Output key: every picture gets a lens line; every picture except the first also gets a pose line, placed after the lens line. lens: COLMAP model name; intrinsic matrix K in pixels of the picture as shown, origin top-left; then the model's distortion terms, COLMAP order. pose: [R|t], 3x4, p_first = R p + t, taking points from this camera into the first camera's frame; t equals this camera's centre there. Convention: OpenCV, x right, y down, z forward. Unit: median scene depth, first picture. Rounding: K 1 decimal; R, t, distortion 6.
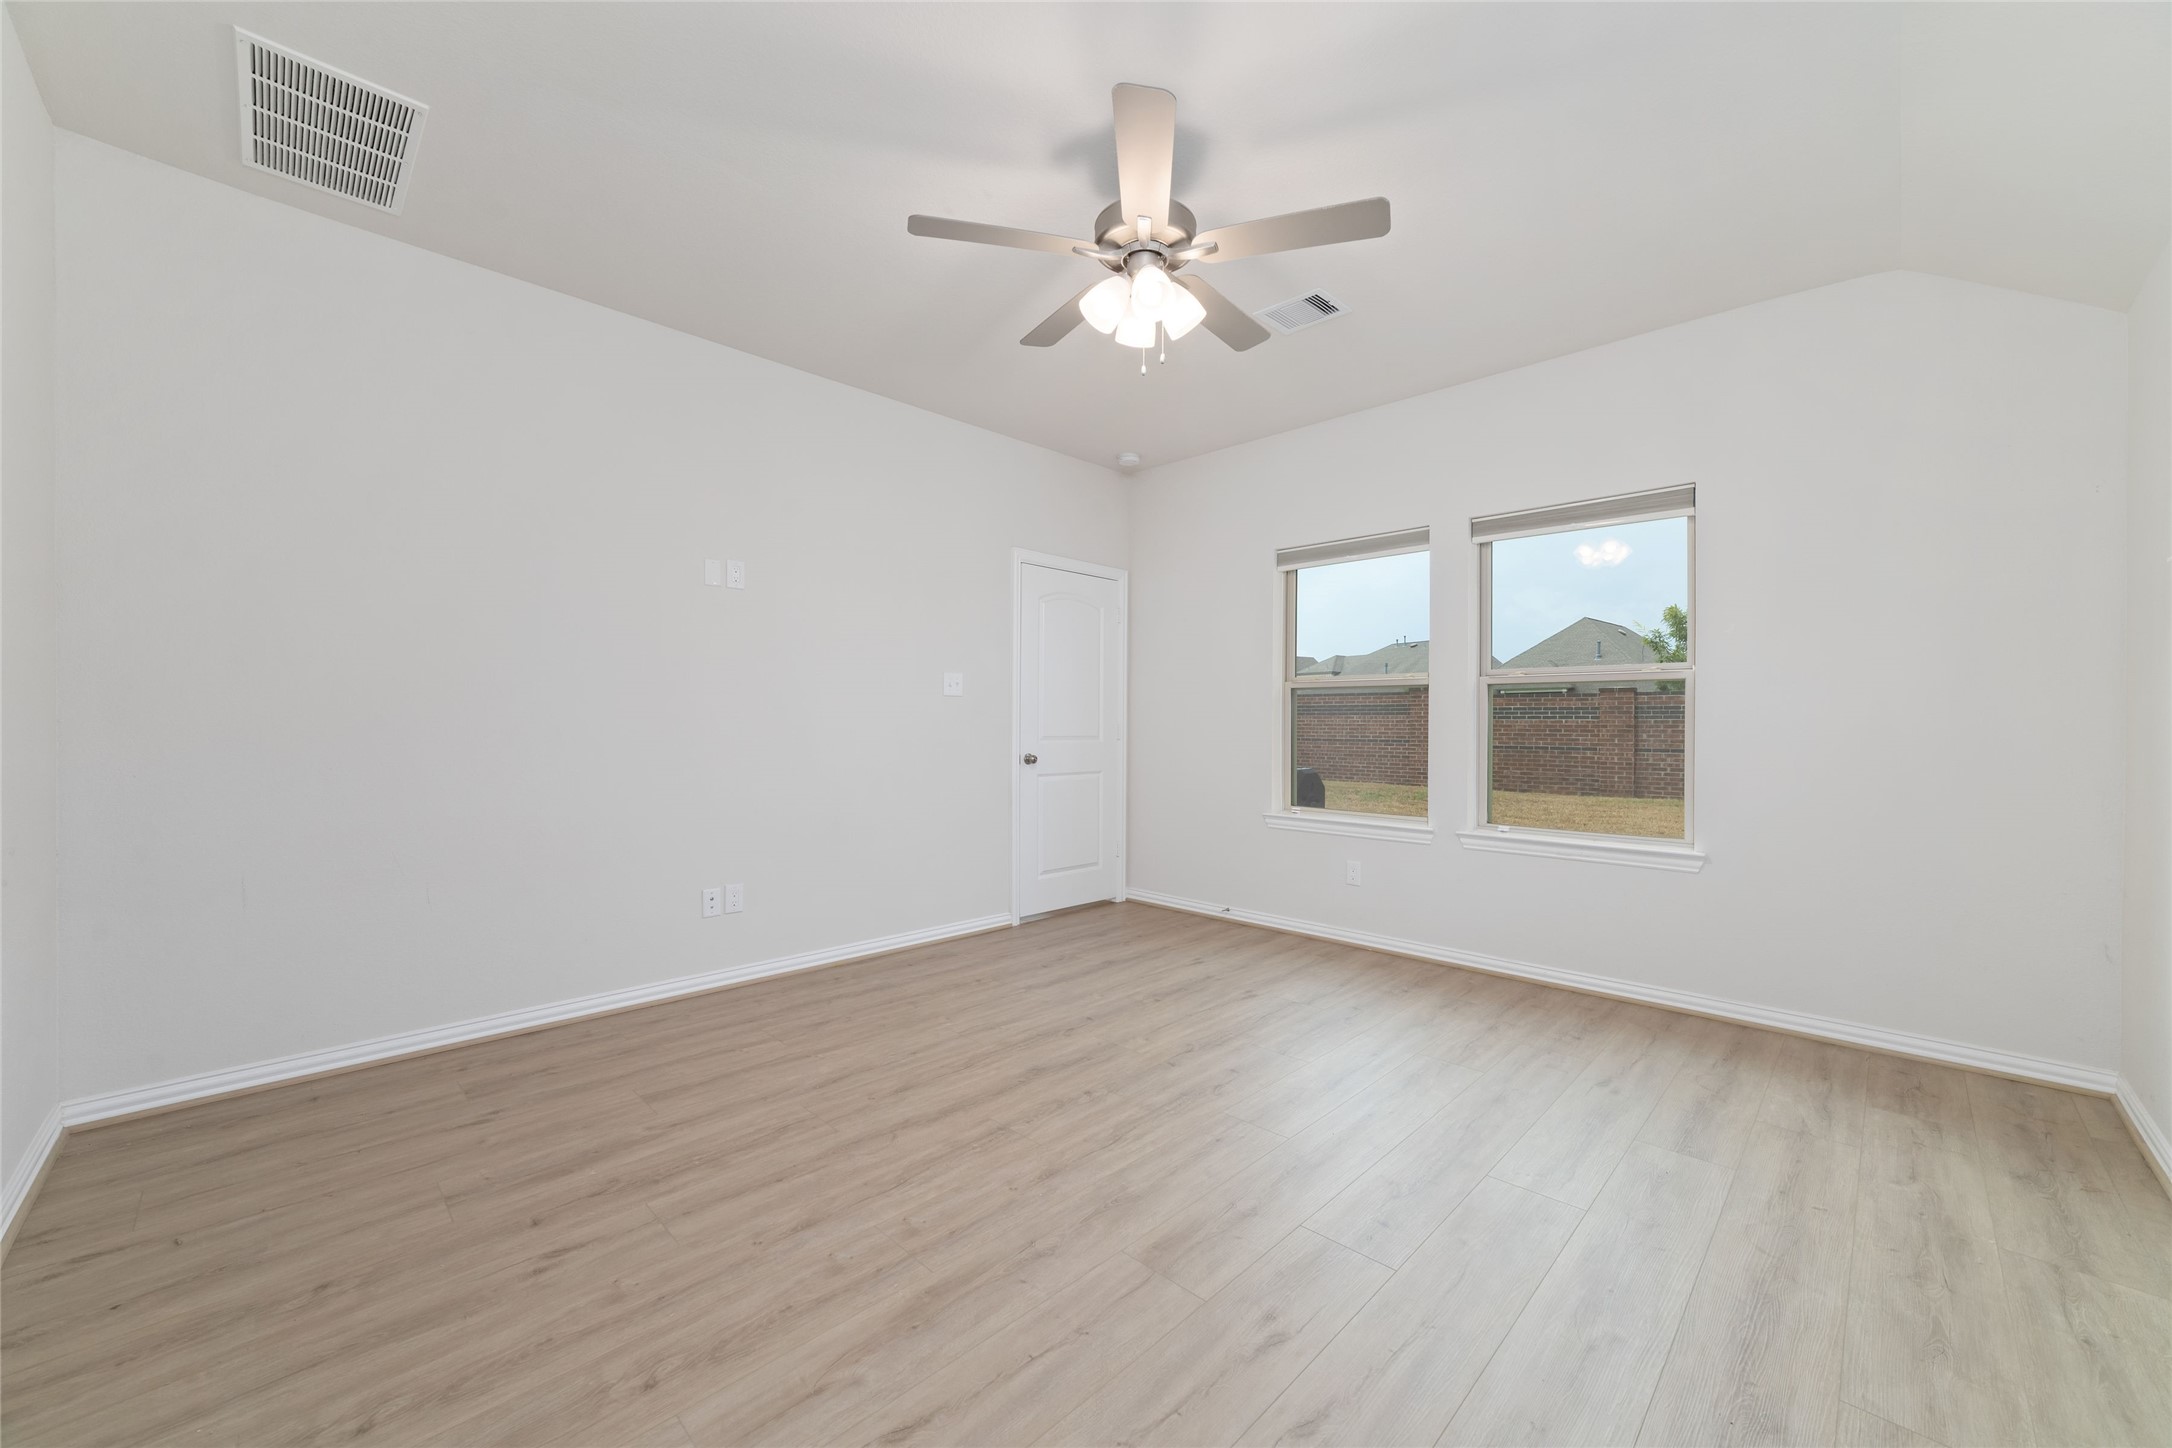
lens RADIAL K [[836.6, 0, 1091.4], [0, 836.6, 715.4], [0, 0, 1]] dist [-0.019303, 0.007917]
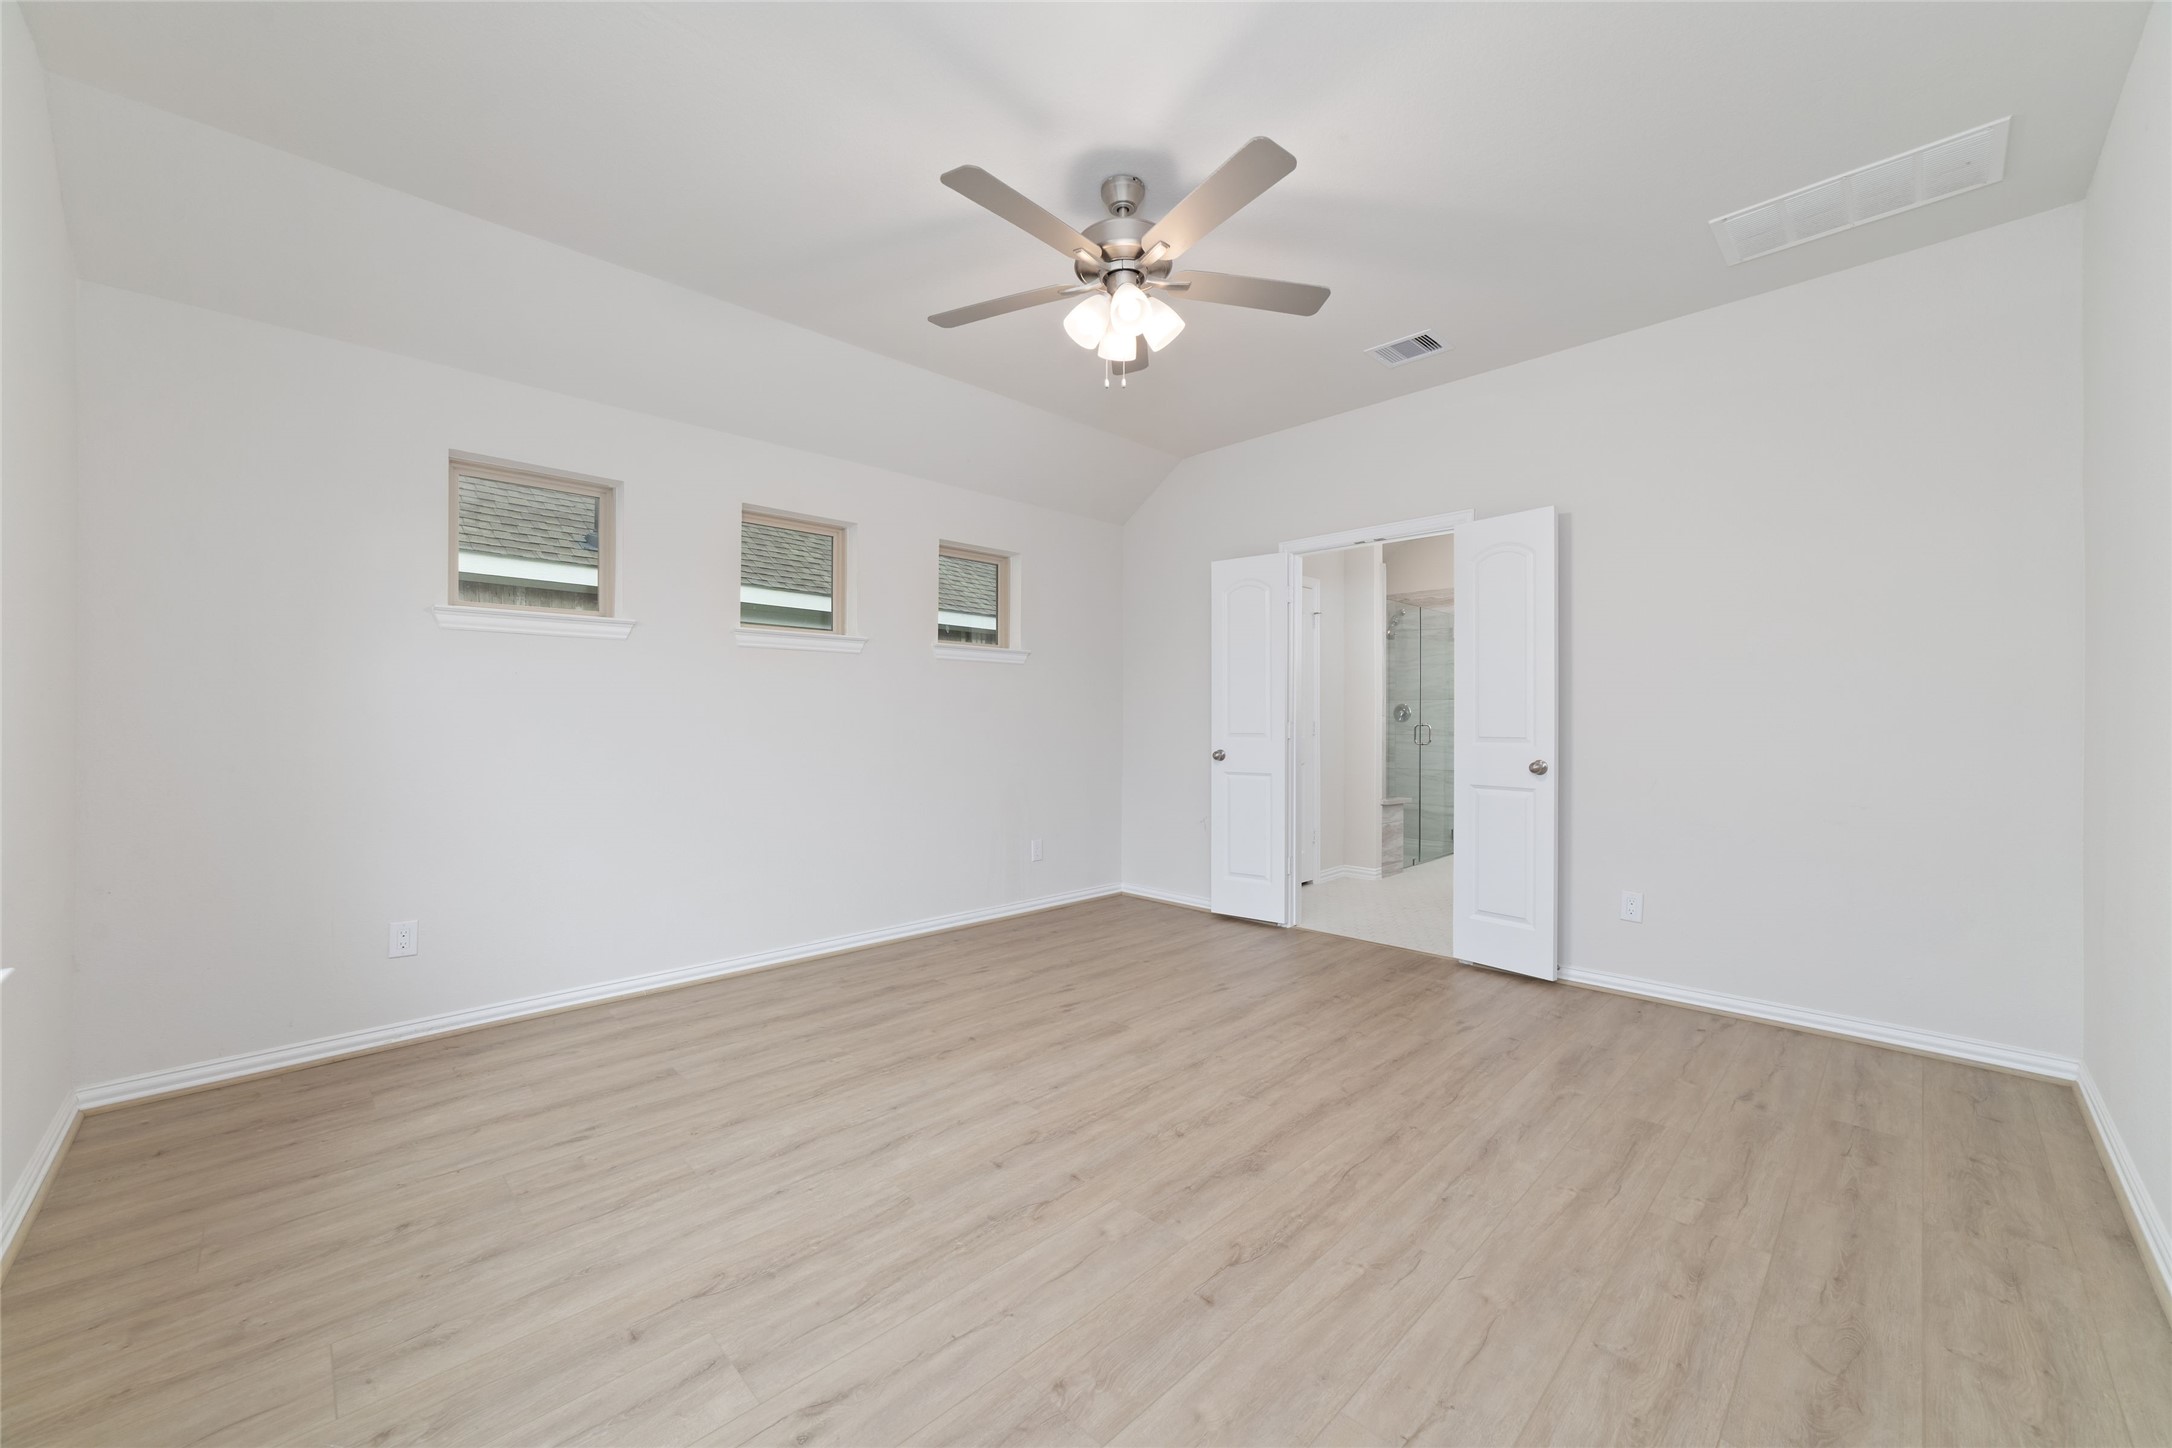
lens RADIAL K [[836.6, 0, 1091.4], [0, 836.6, 715.4], [0, 0, 1]] dist [-0.019303, 0.007917]
pose [[-0.999872, -0.004515, 0.015360, 0.079971], [-0.004738, 0.999883, -0.014521, 0.018414], [-0.015292, -0.014592, -0.999777, 1.931257]]
